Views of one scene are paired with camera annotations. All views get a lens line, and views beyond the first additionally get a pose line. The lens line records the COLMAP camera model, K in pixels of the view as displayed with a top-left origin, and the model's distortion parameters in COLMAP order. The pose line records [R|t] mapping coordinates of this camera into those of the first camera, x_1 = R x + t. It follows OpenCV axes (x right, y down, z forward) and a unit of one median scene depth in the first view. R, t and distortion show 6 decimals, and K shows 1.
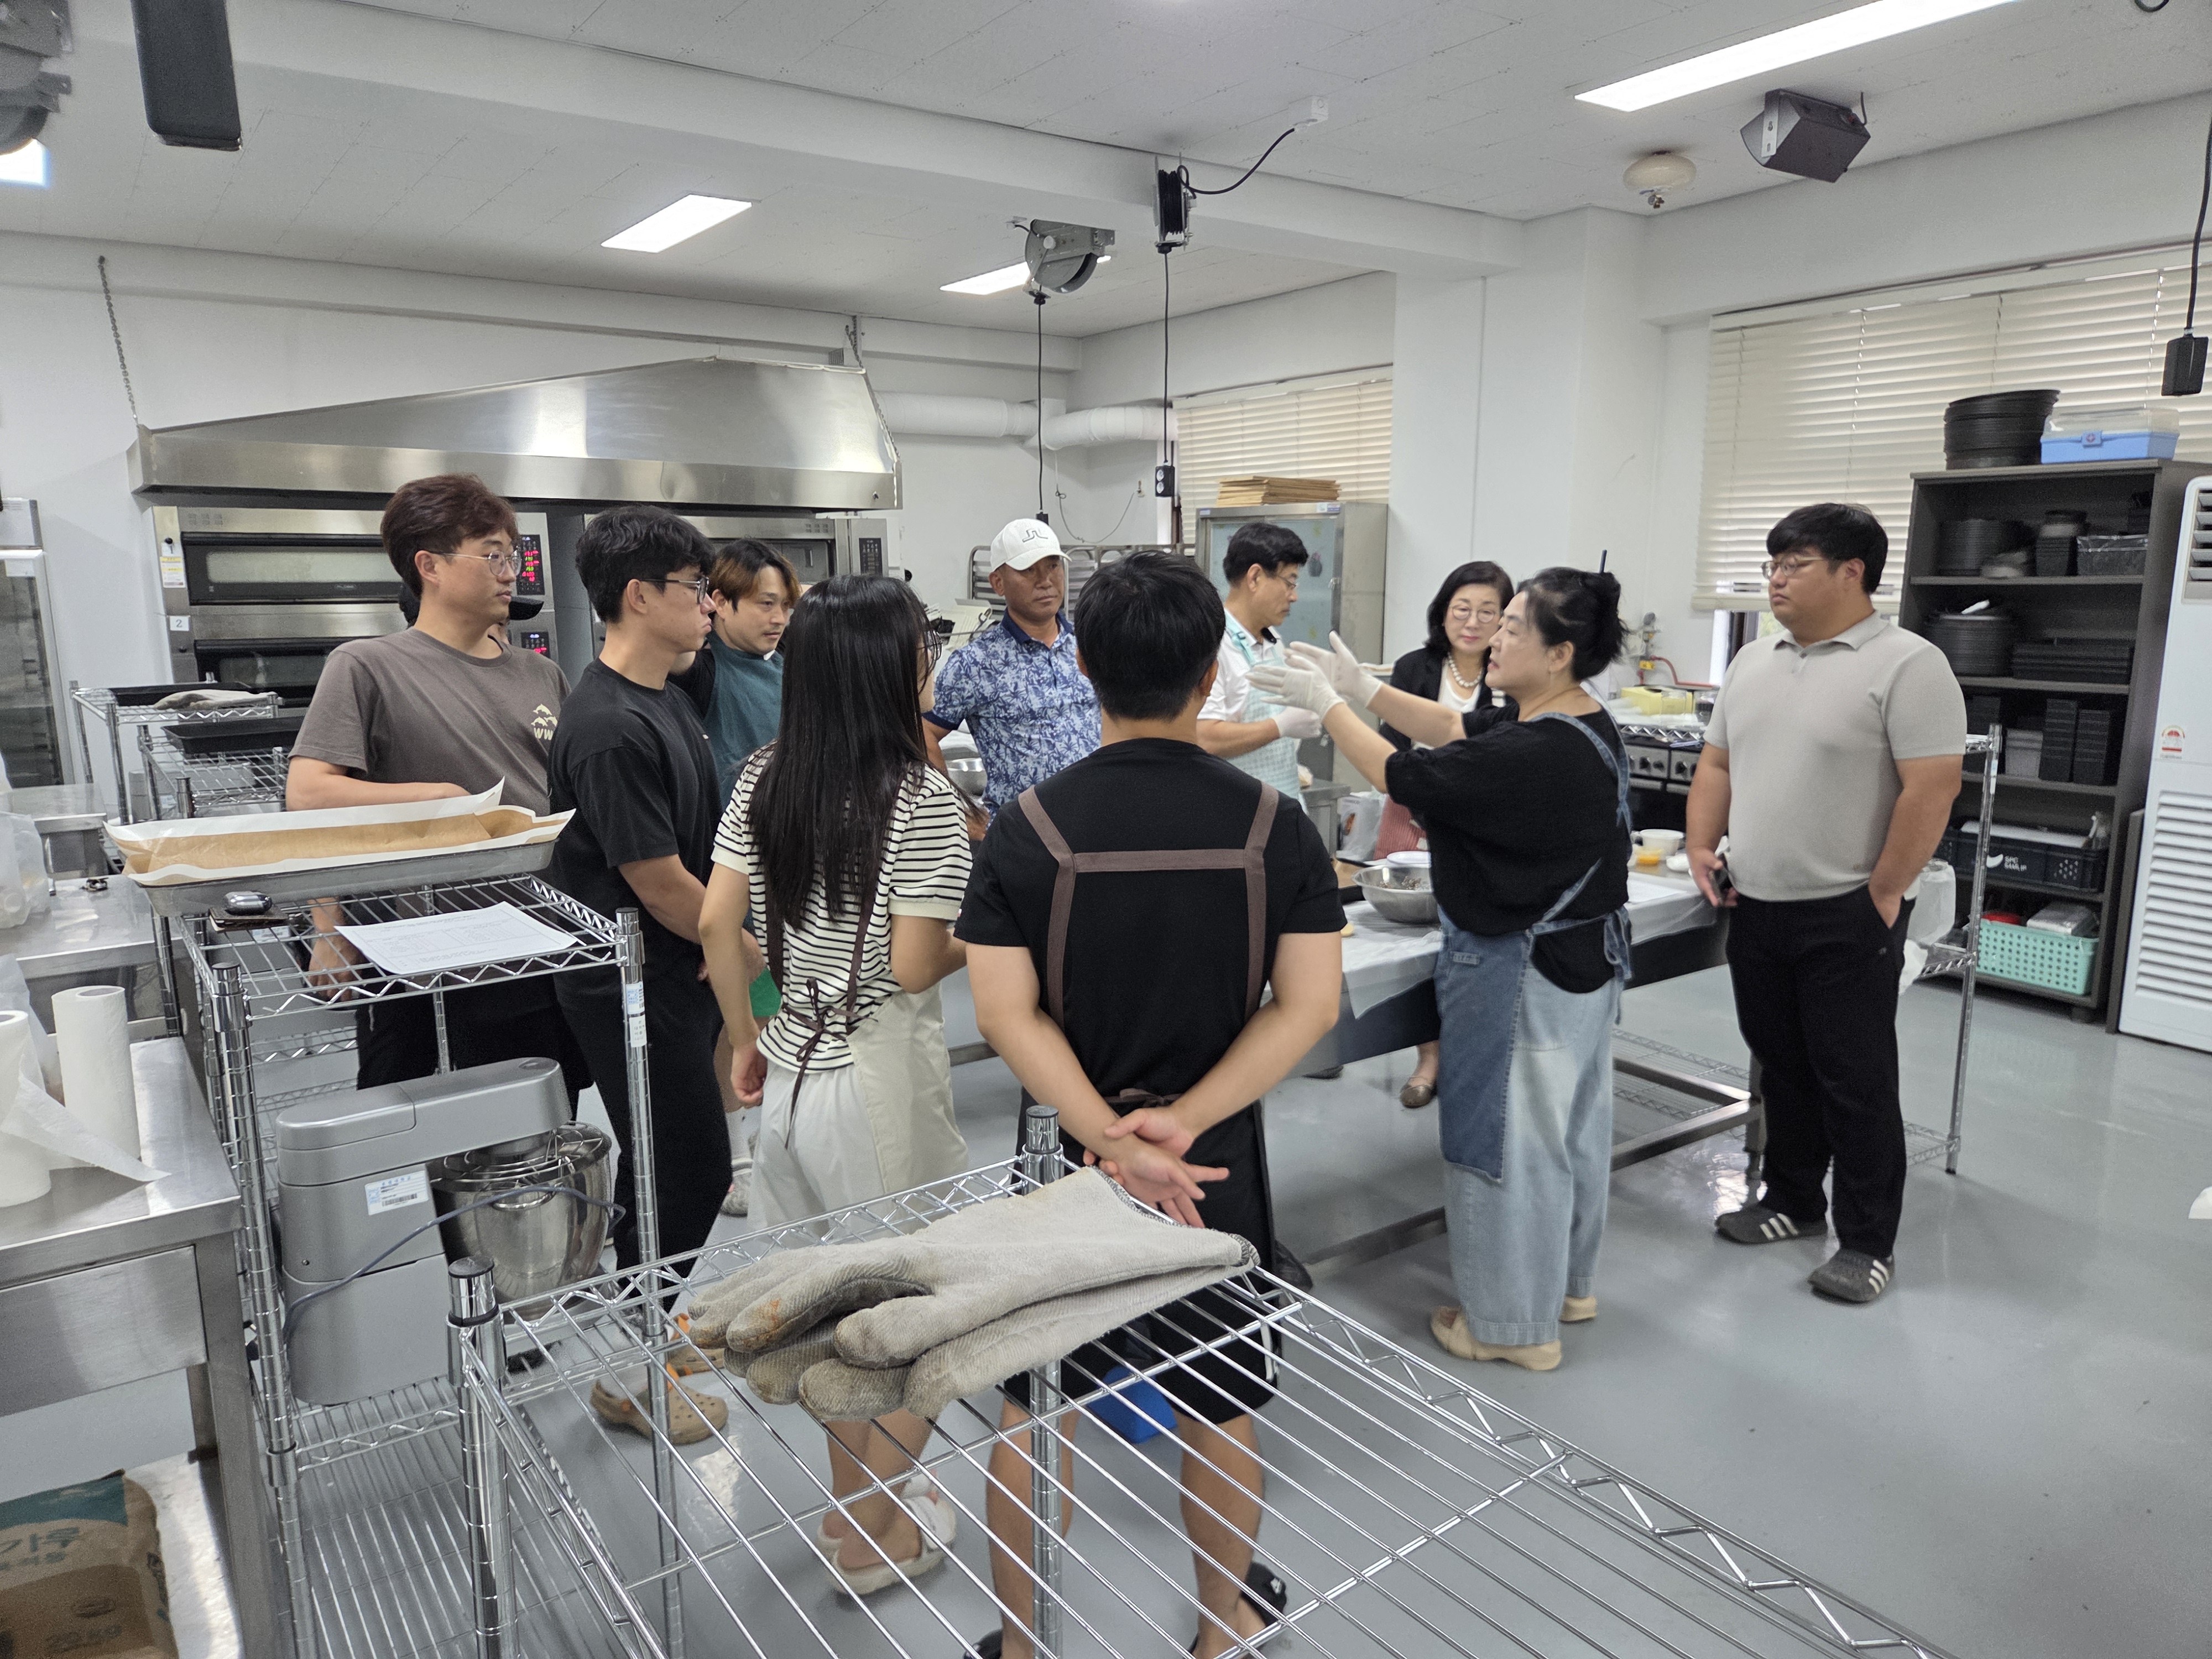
lens RADIAL K [[1472.0, 0, 1106.0], [0, 1472.0, 829.5], [0, 0, 1]] dist [0.002488, -0.056092]
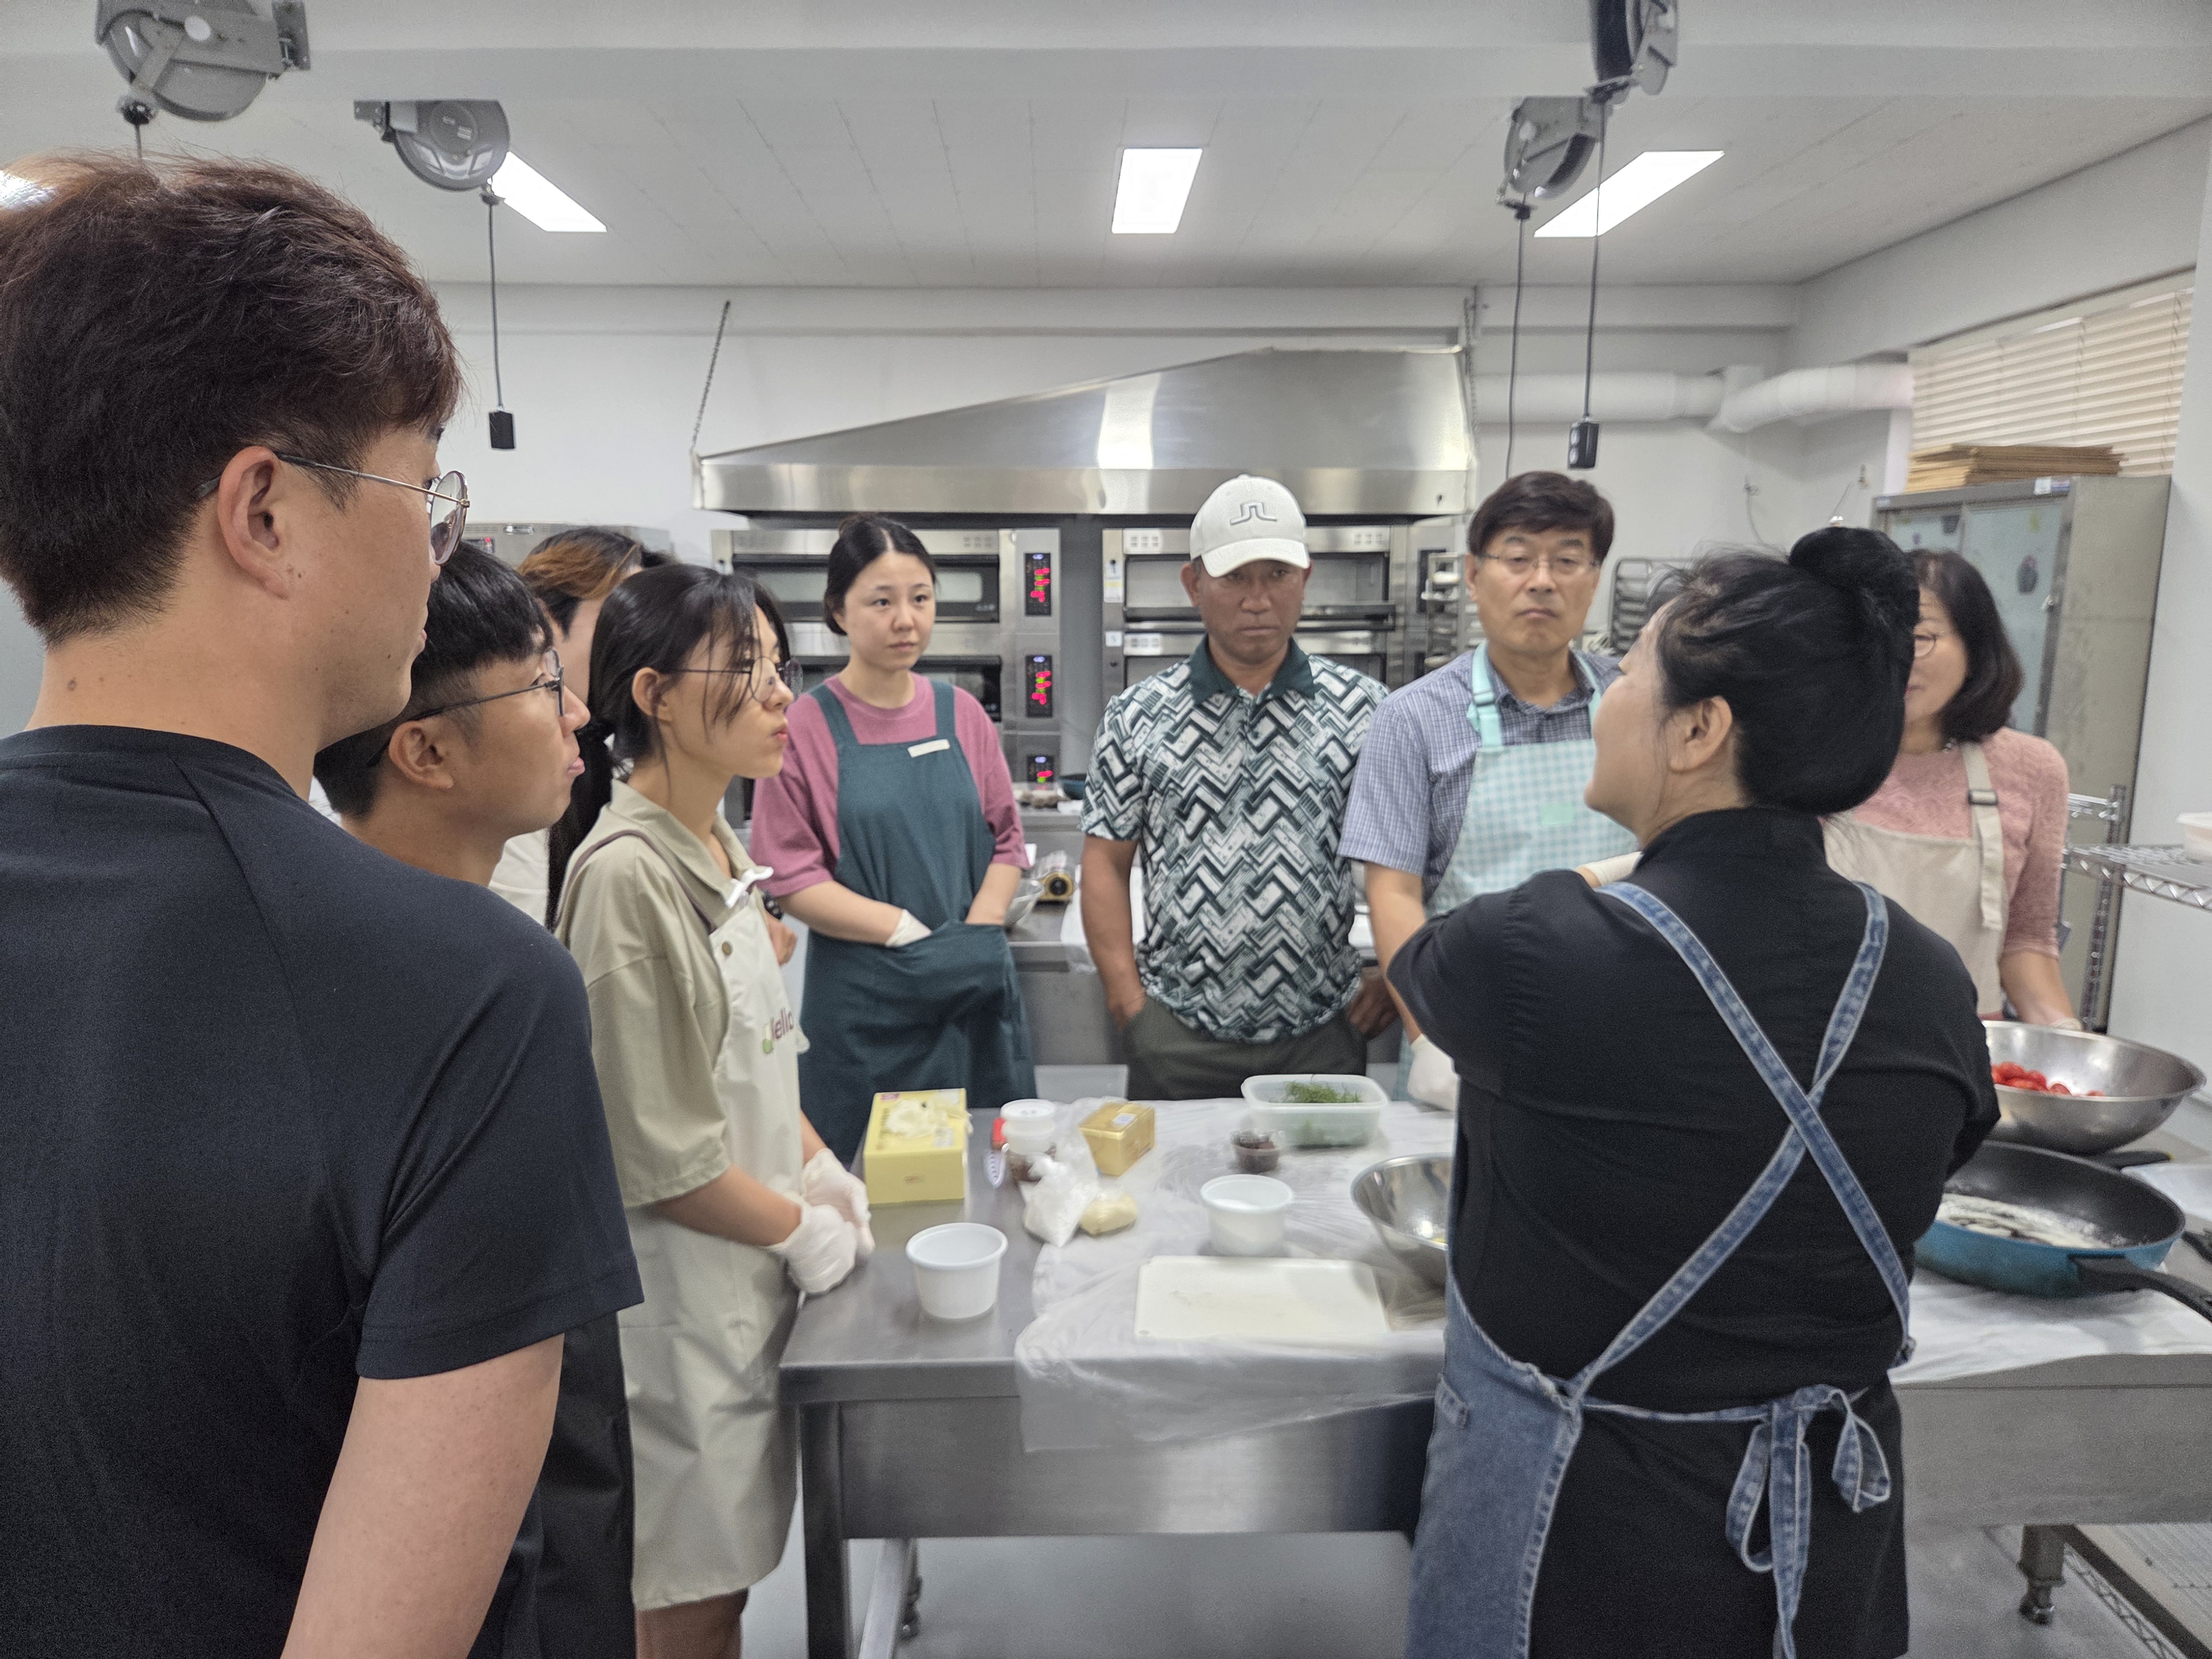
lens RADIAL K [[1459.5, 0, 1106.0], [0, 1459.5, 829.5], [0, 0, 1]] dist [0.003630, -0.084364]
pose [[0.820073, 0.084259, -0.566022, 0.179091], [-0.092328, 0.995624, 0.014441, -0.039416], [0.564762, 0.040417, 0.824263, 0.249573]]
